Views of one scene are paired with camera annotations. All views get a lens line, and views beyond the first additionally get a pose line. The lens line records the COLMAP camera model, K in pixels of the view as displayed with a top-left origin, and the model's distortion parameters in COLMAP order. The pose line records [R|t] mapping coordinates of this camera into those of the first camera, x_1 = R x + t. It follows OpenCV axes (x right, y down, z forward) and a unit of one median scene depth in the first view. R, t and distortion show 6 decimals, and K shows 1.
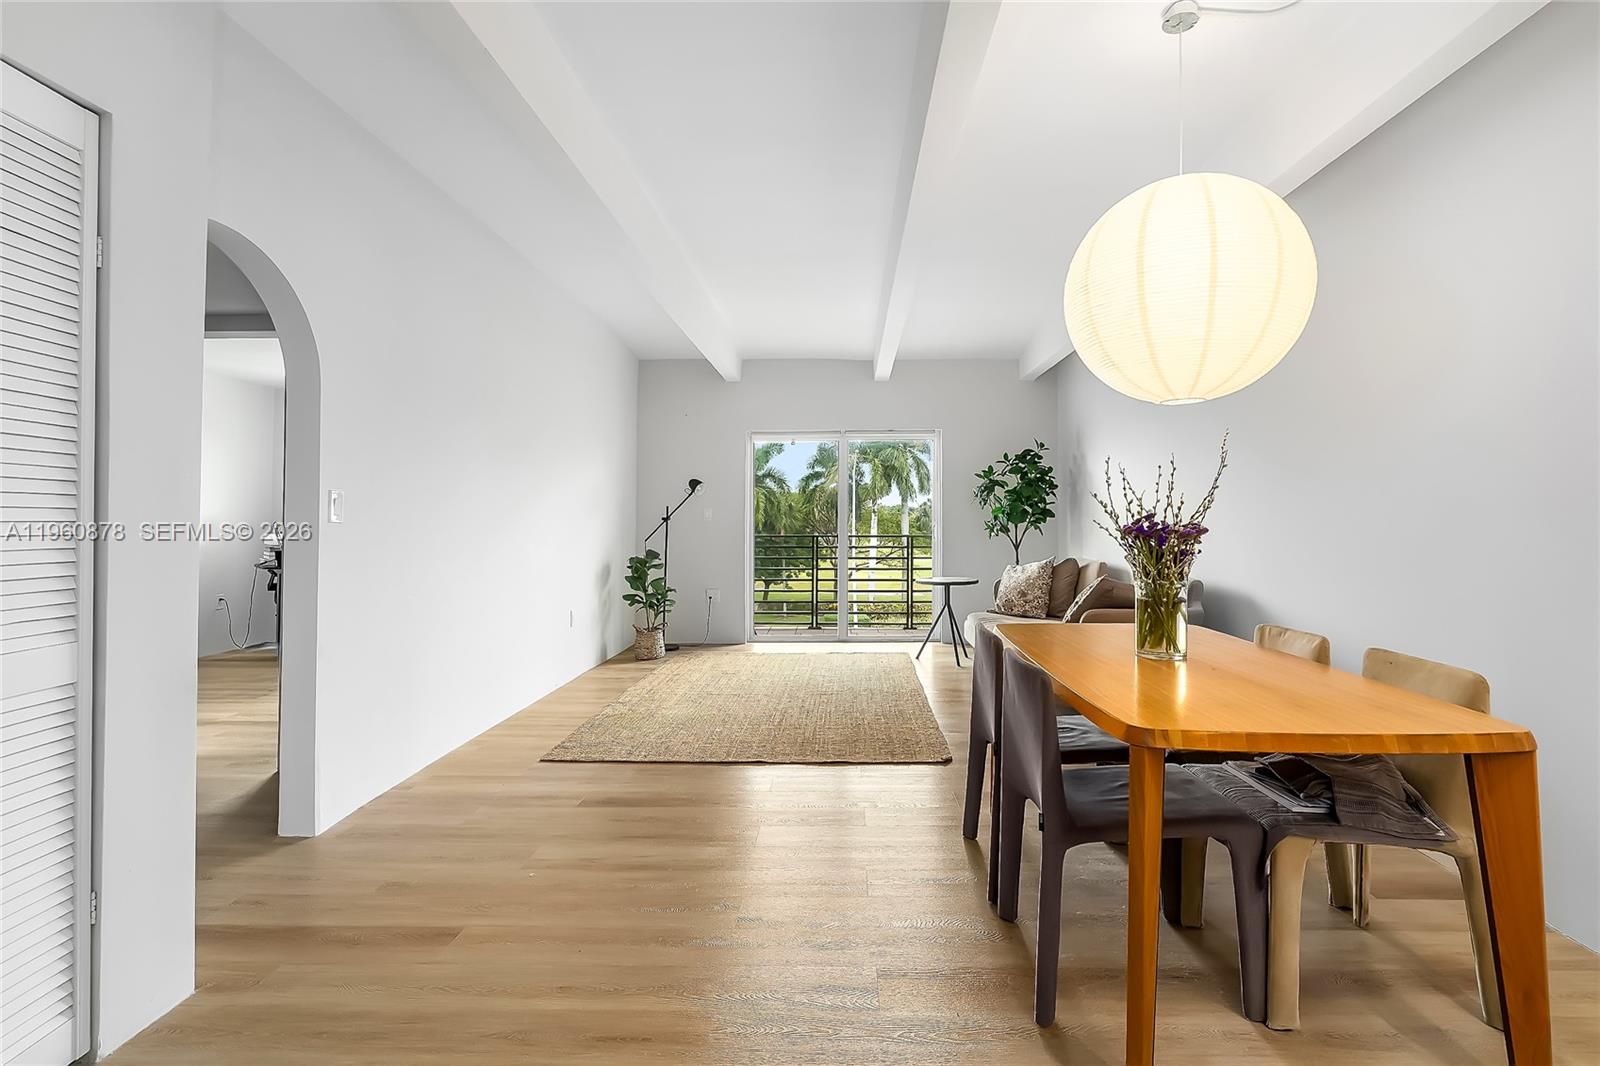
lens RADIAL K [[744.4, 0, 790.4], [0, 744.4, 504.0], [0, 0, 1]] dist [-0.003880, 0.001521]
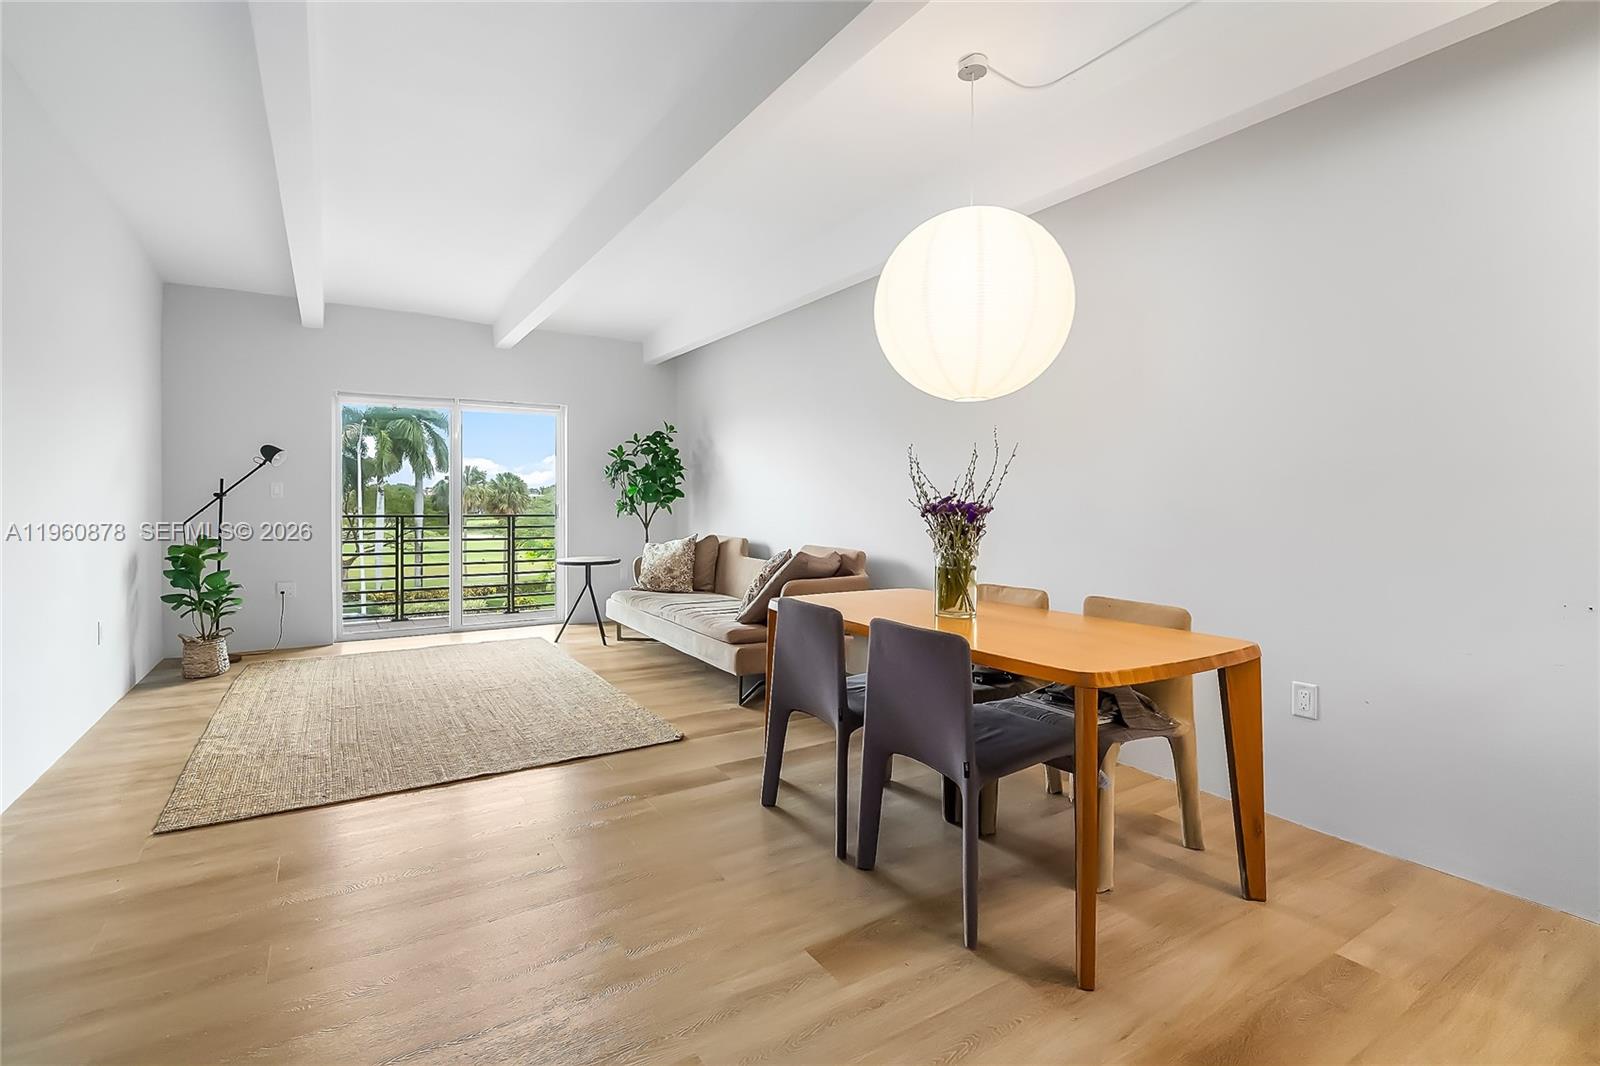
lens RADIAL K [[744.4, 0, 702.6], [0, 744.4, 507.3], [0, 0, 1]] dist [-0.003880, 0.001521]
pose [[0.843337, 0.000898, 0.537384, -0.178881], [-0.017978, 0.999486, 0.026543, 0.003713], [-0.537084, -0.032046, 0.842920, 0.085665]]
